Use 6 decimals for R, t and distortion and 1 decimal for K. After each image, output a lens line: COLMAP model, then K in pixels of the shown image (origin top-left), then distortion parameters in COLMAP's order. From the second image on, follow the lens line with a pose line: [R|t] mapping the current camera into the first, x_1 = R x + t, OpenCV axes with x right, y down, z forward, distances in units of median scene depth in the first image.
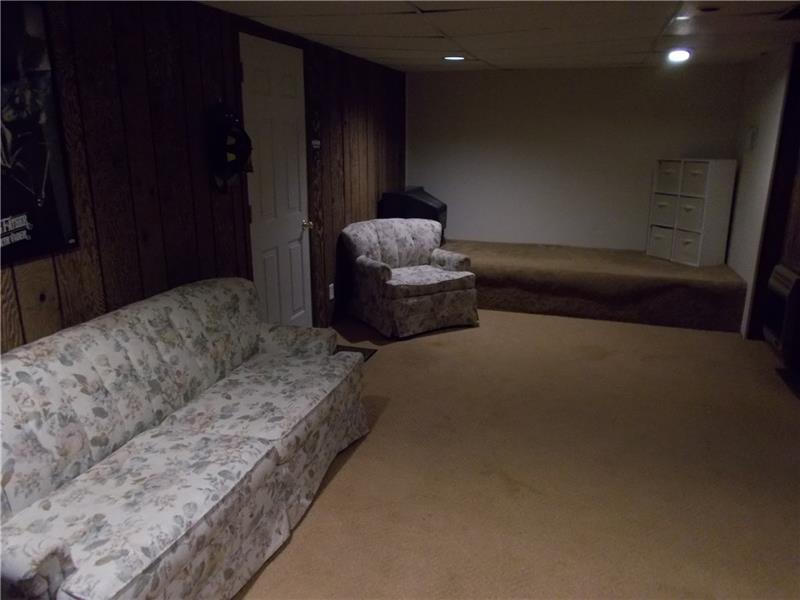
lens RADIAL K [[611.3, 0, 400.0], [0, 611.3, 300.0], [0, 0, 1]] dist [0.006192, 0.003648]
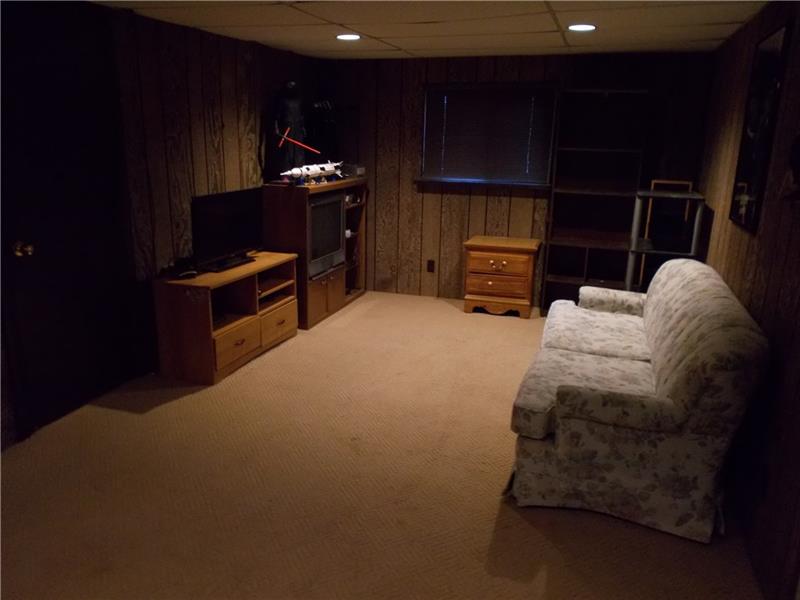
lens RADIAL K [[611.3, 0, 400.0], [0, 611.3, 300.0], [0, 0, 1]] dist [0.006192, 0.003648]
pose [[-0.999782, -0.020485, 0.004116, 0.121911], [-0.015475, 0.858291, 0.512930, -0.588853], [-0.014040, 0.512754, -0.858421, 2.190471]]
